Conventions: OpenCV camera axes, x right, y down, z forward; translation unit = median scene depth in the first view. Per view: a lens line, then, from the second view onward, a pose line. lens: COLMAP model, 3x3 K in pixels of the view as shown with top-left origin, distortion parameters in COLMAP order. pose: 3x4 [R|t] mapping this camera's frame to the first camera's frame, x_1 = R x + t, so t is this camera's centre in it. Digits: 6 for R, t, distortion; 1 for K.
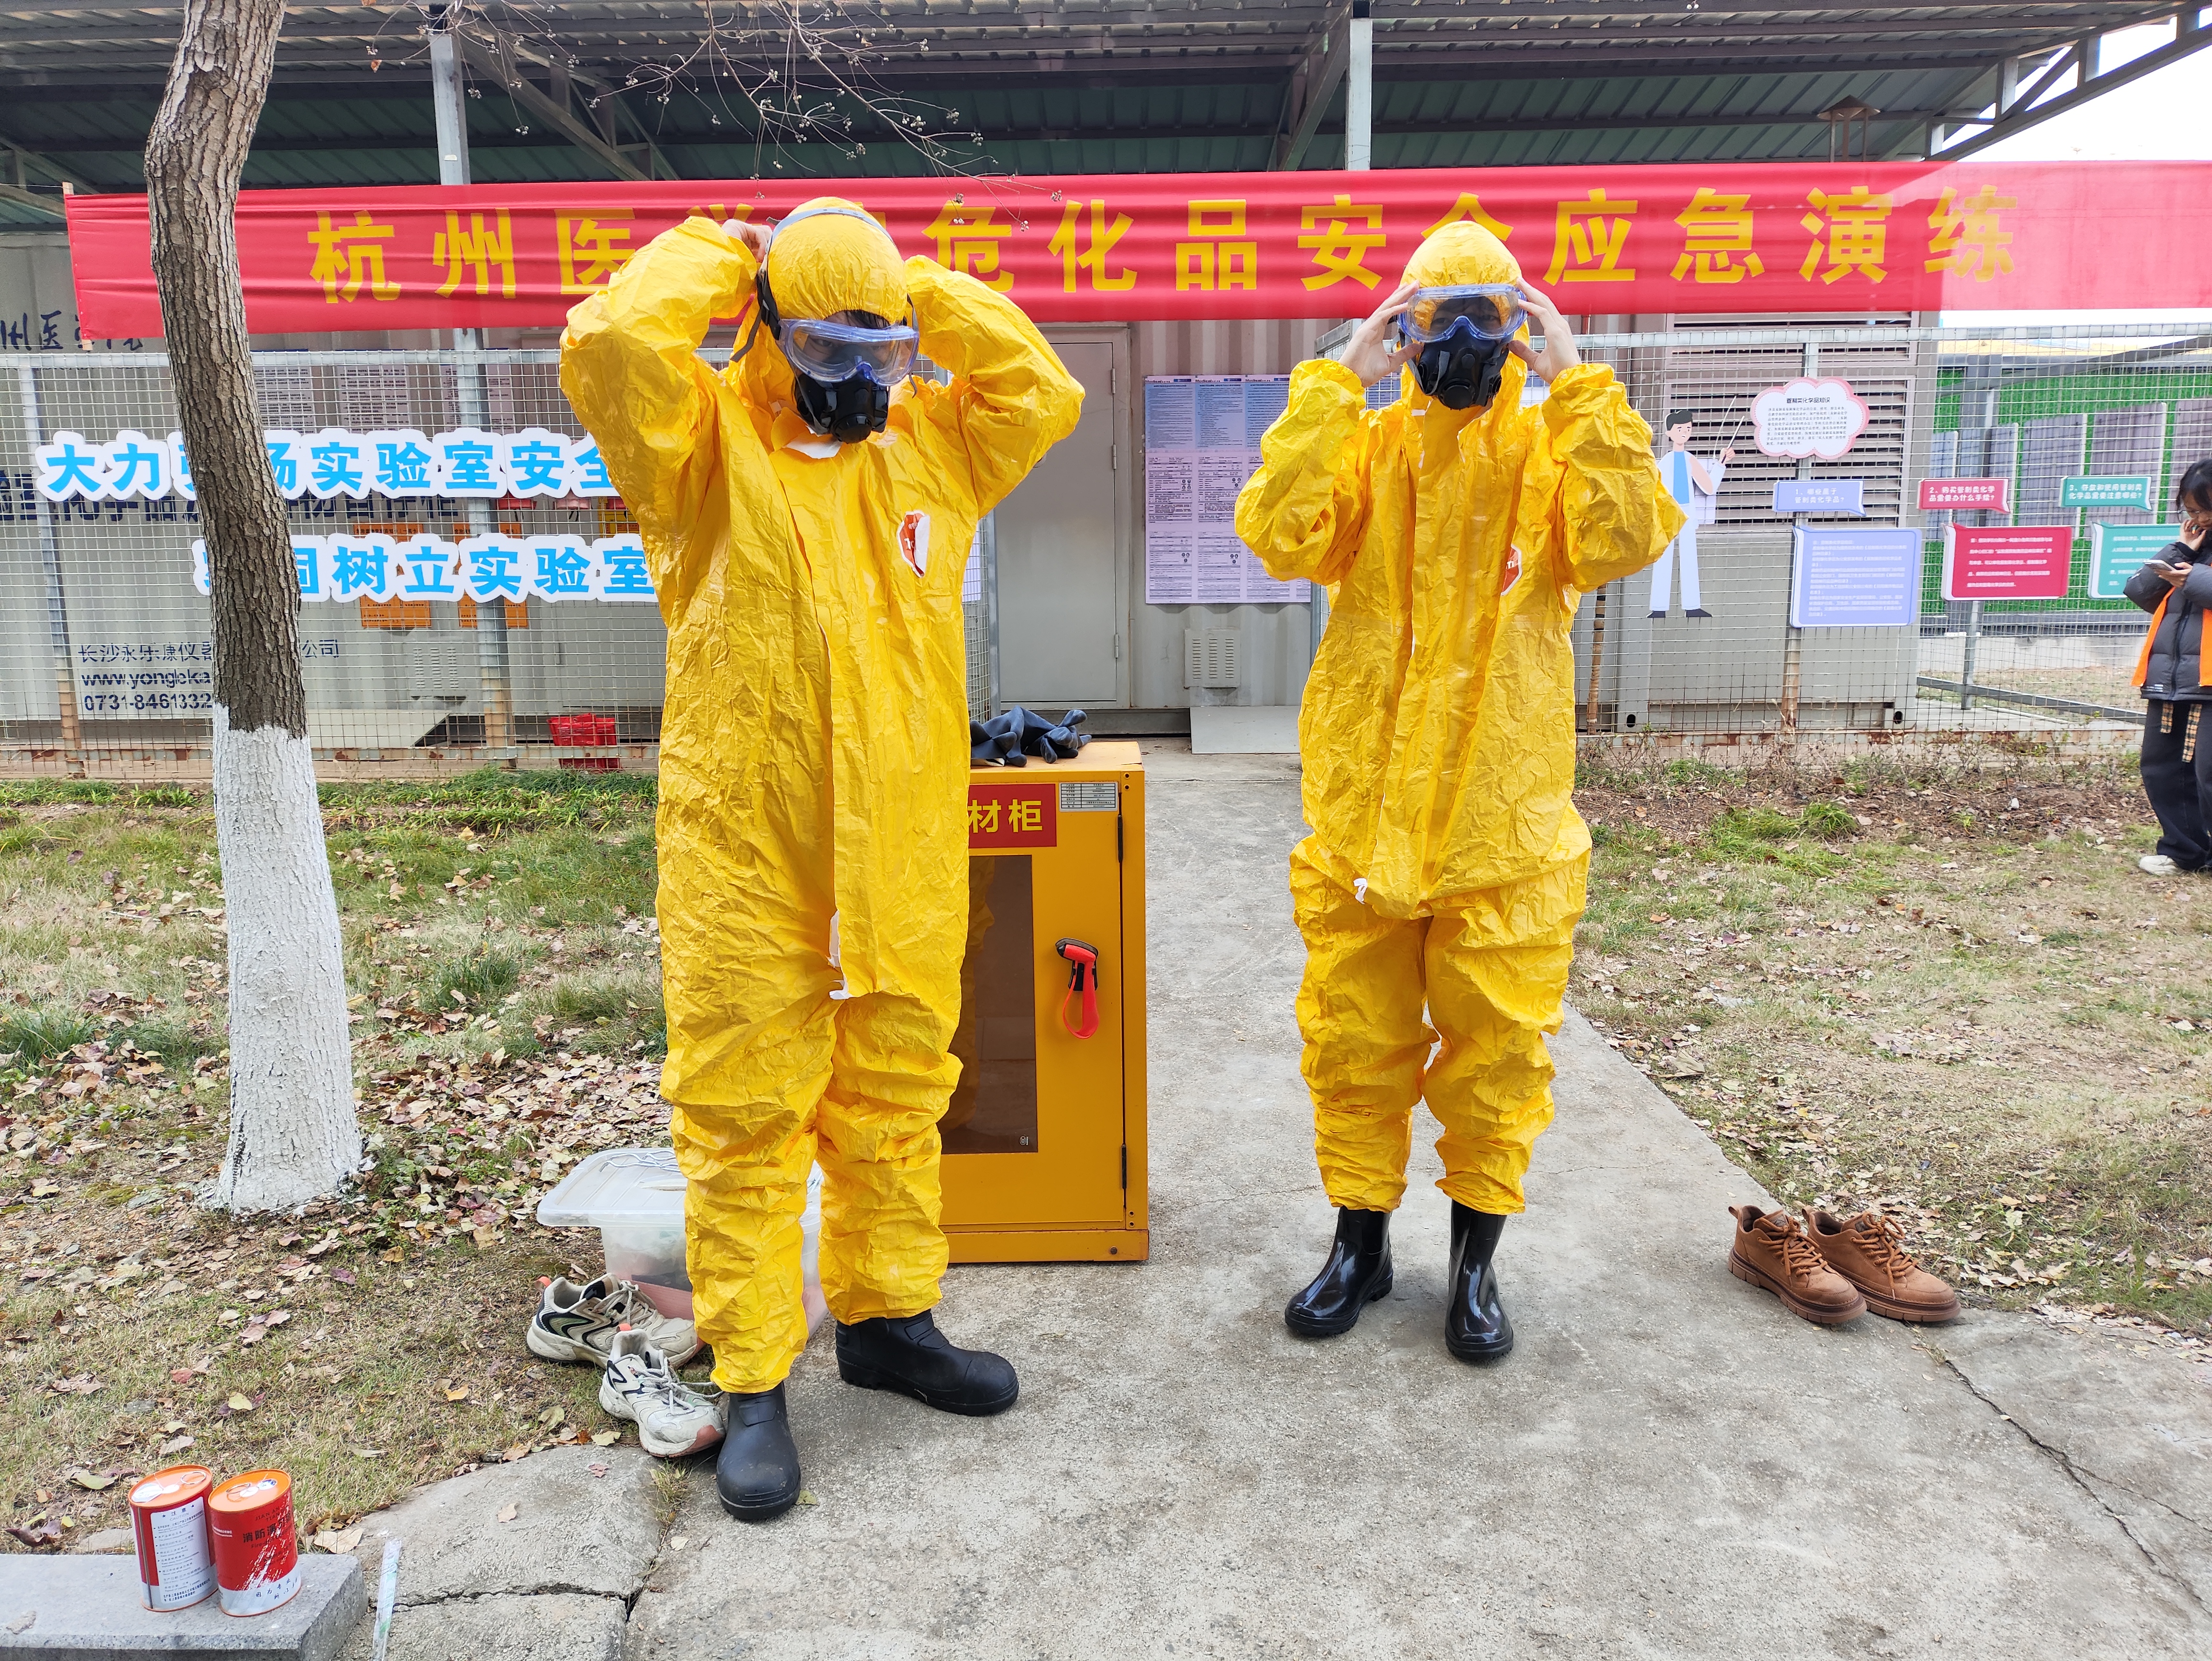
lens RADIAL K [[1557.9, 0, 1114.6], [0, 1557.9, 833.5], [0, 0, 1]] dist [0.029301, -0.025958]
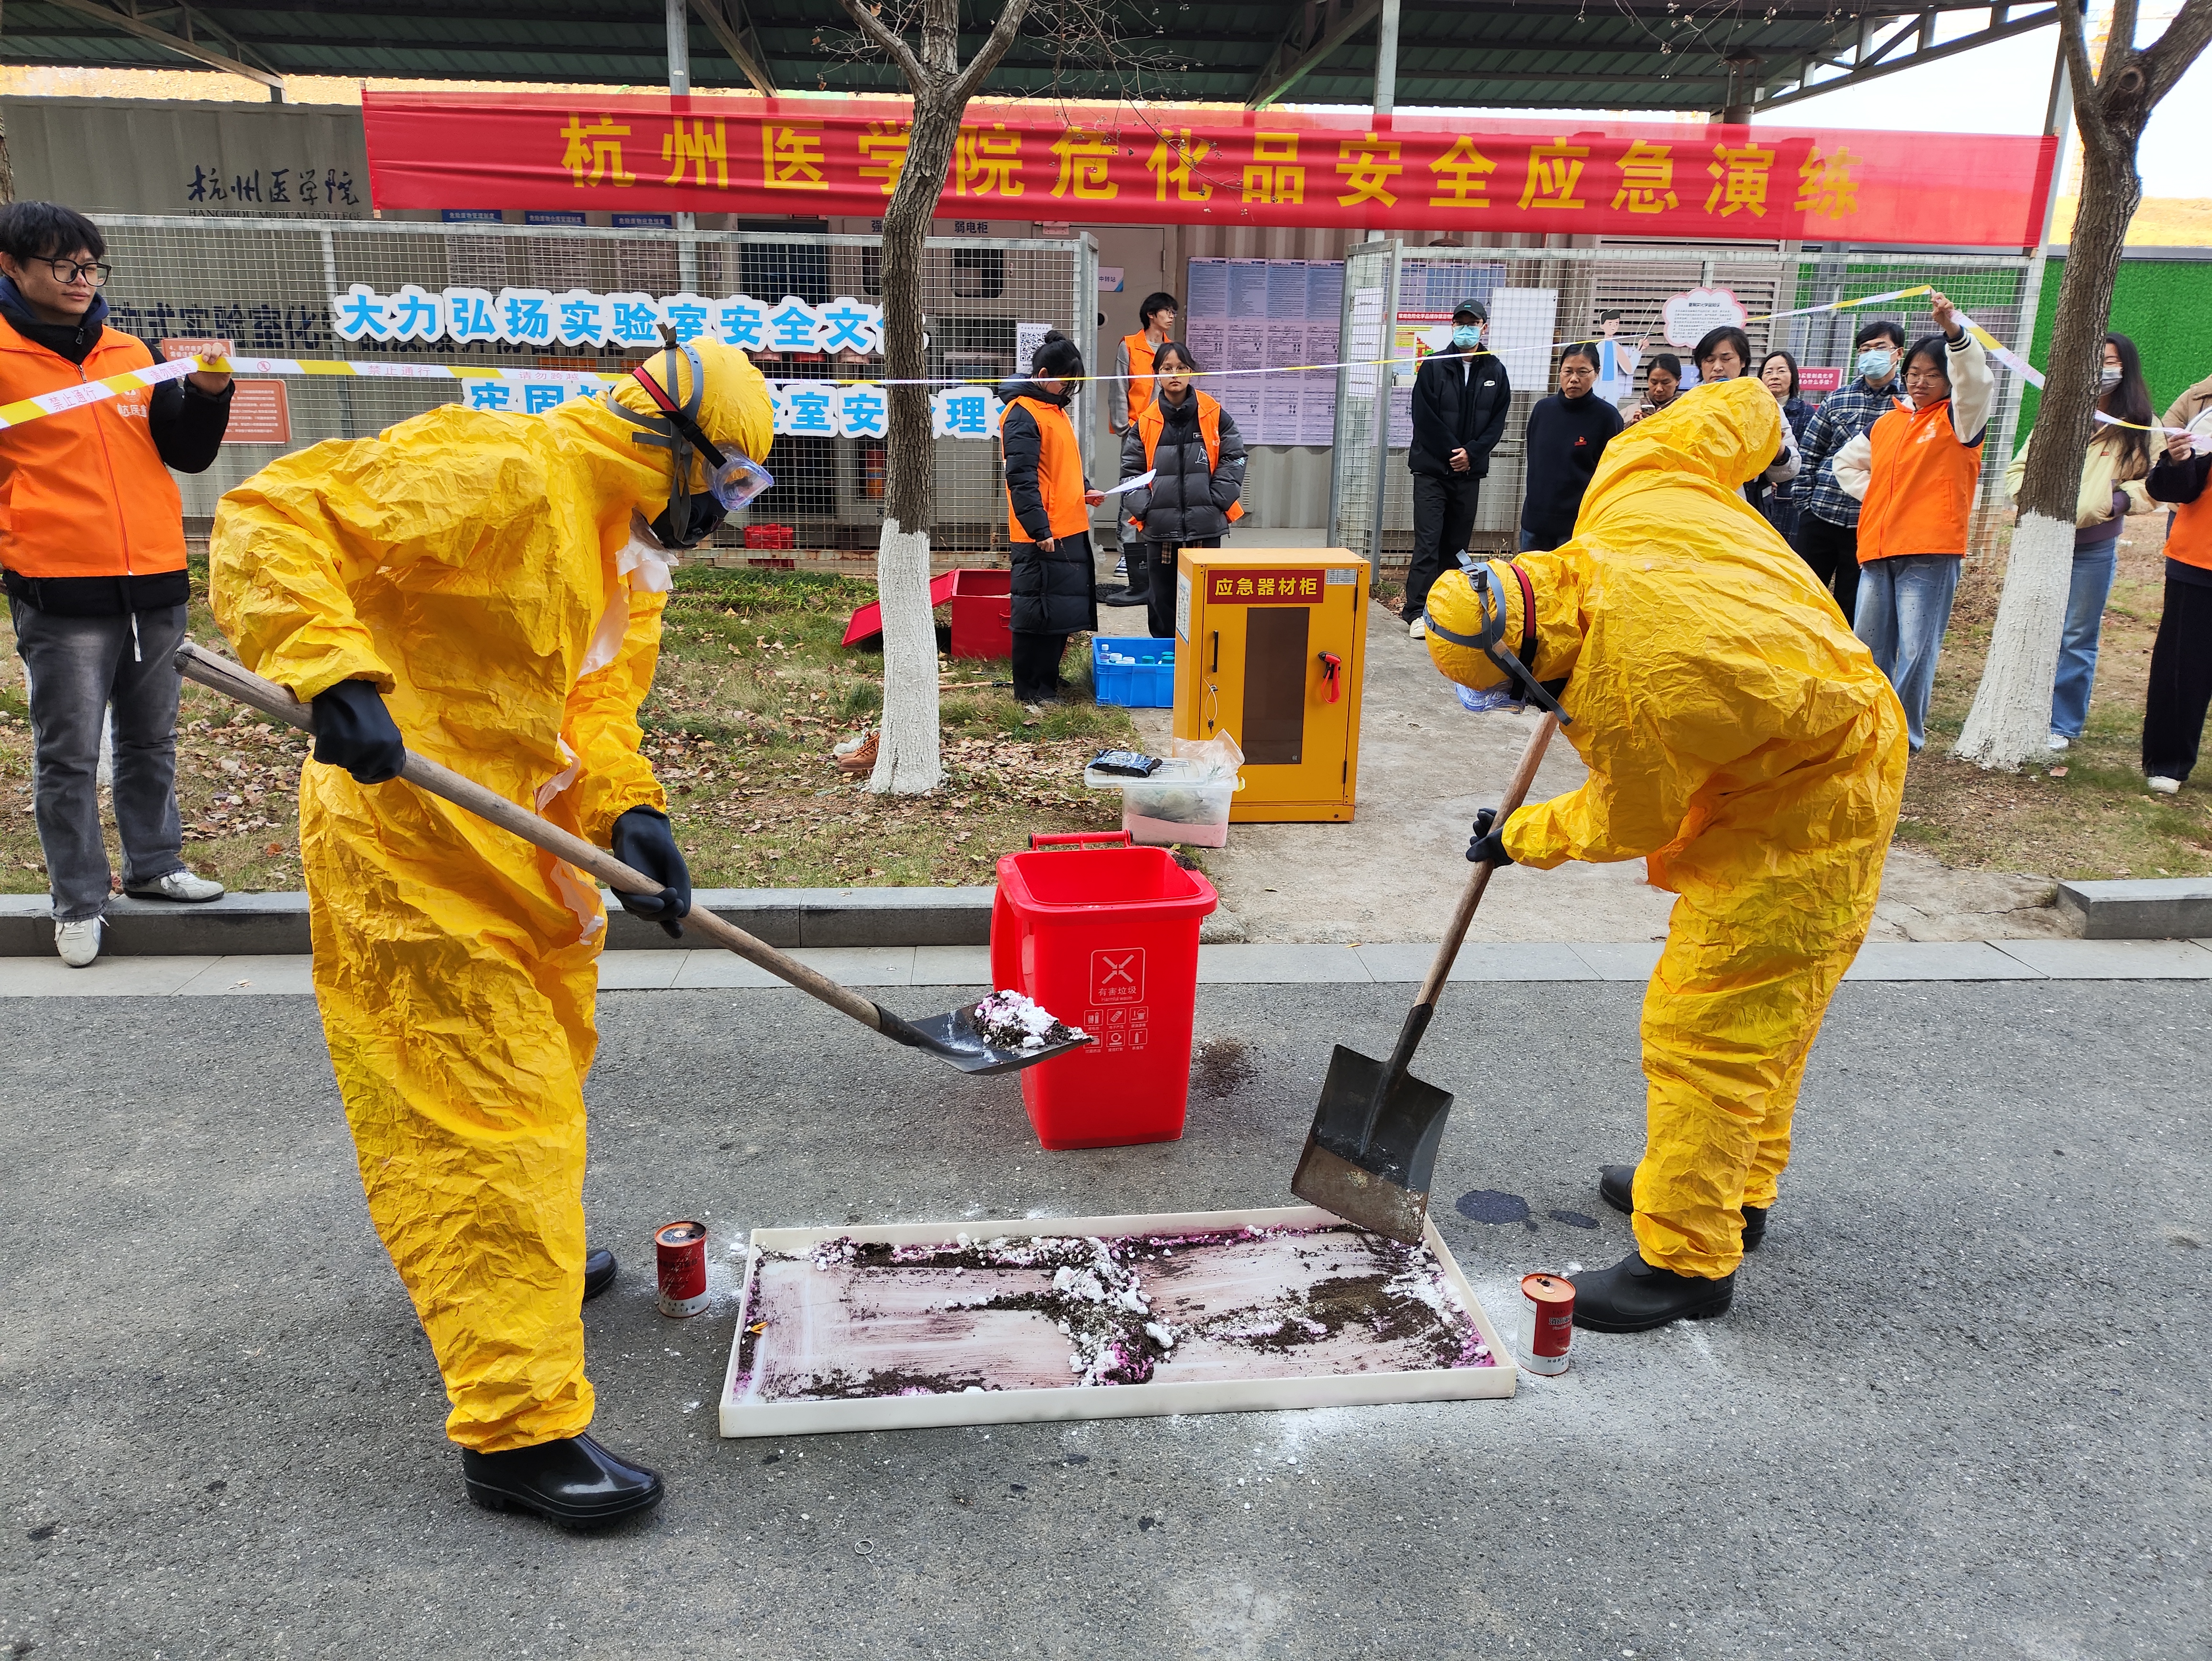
lens RADIAL K [[1557.9, 0, 1100.2], [0, 1557.9, 831.2], [0, 0, 1]] dist [0.029301, -0.025958]
pose [[0.996451, 0.005280, 0.084013, -0.184968], [-0.014687, 0.993627, 0.111759, 0.028779], [-0.082887, -0.112596, 0.990178, -0.339387]]
